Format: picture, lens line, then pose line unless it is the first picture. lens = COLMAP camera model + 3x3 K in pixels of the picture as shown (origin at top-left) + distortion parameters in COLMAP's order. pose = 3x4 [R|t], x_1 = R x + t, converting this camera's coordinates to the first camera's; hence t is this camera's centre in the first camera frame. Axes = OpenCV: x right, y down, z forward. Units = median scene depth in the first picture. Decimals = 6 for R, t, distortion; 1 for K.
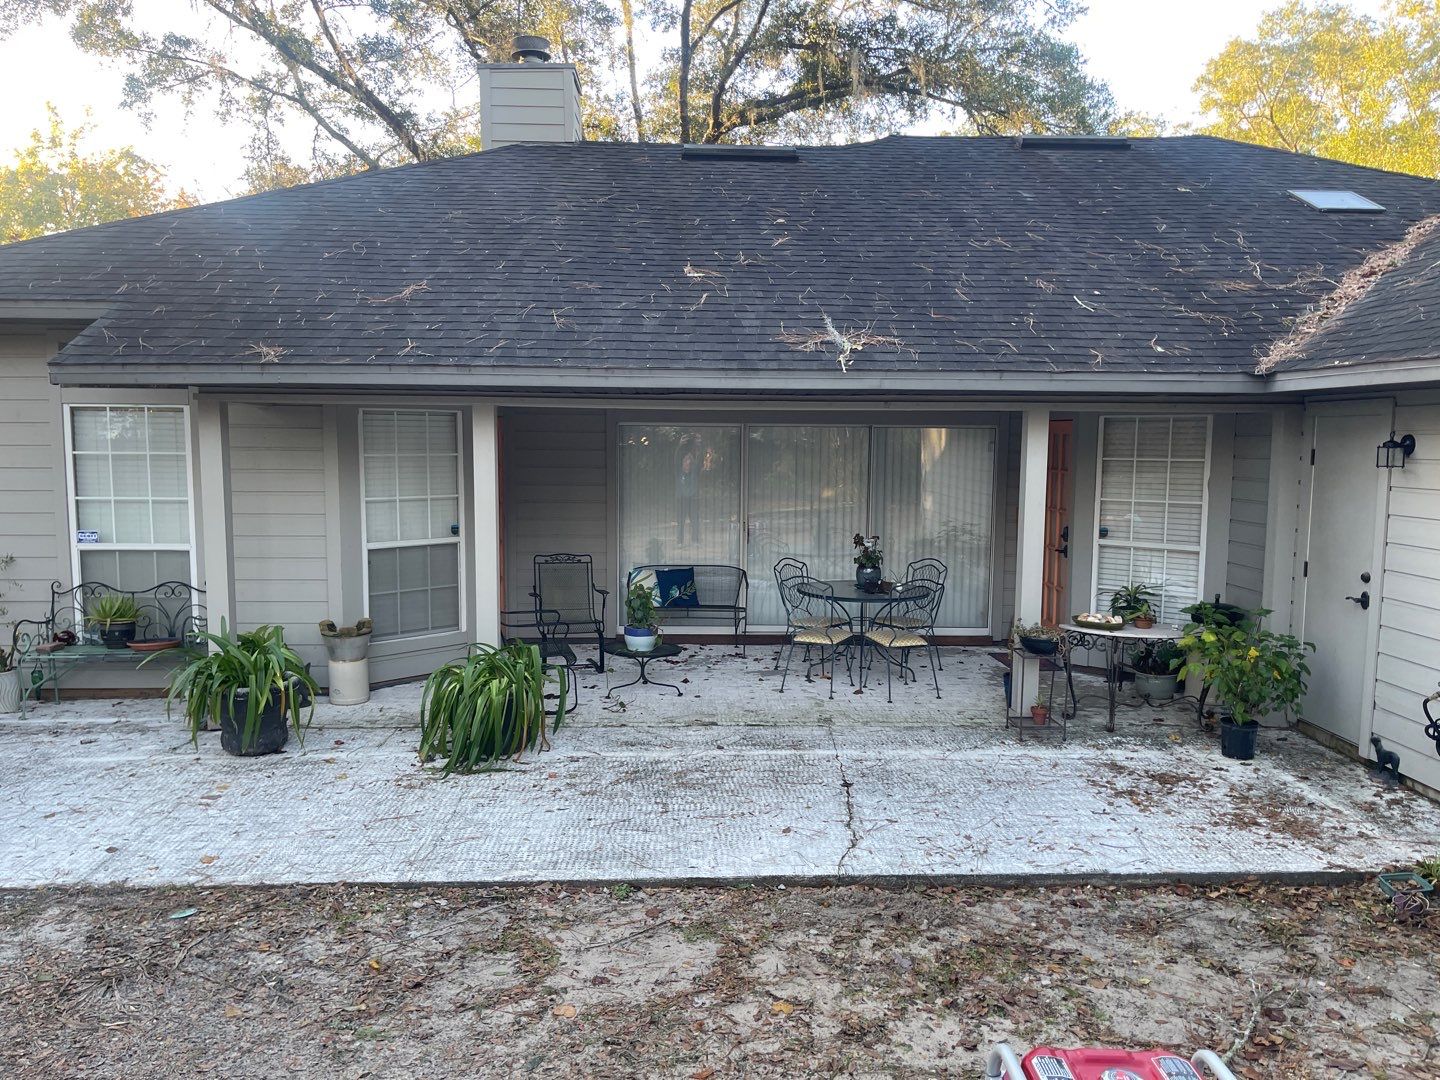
lens RADIAL K [[1084.9, 0, 722.1], [0, 1084.9, 542.9], [0, 0, 1]] dist [0.004431, -0.016004]
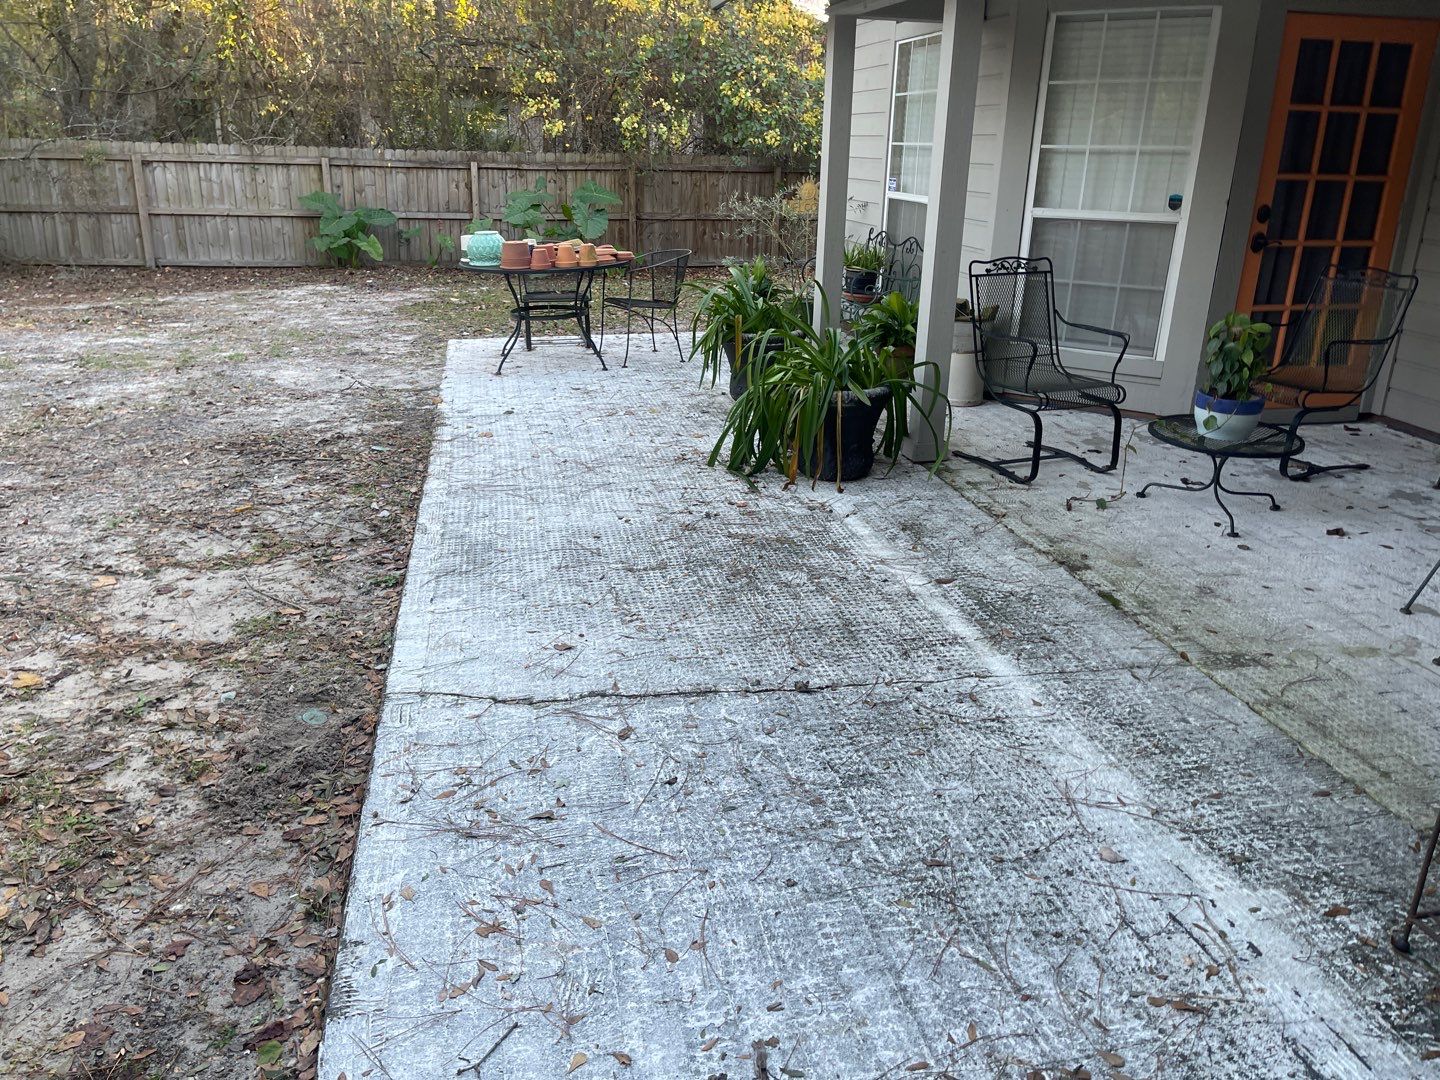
lens RADIAL K [[1102.4, 0, 718.0], [0, 1102.4, 547.5], [0, 0, 1]] dist [0.027892, -0.000165]
pose [[0.164125, 0.341791, -0.925333, 0.585414], [-0.120468, 0.937977, 0.325095, -0.001766], [0.979056, 0.058117, 0.195121, 0.887783]]
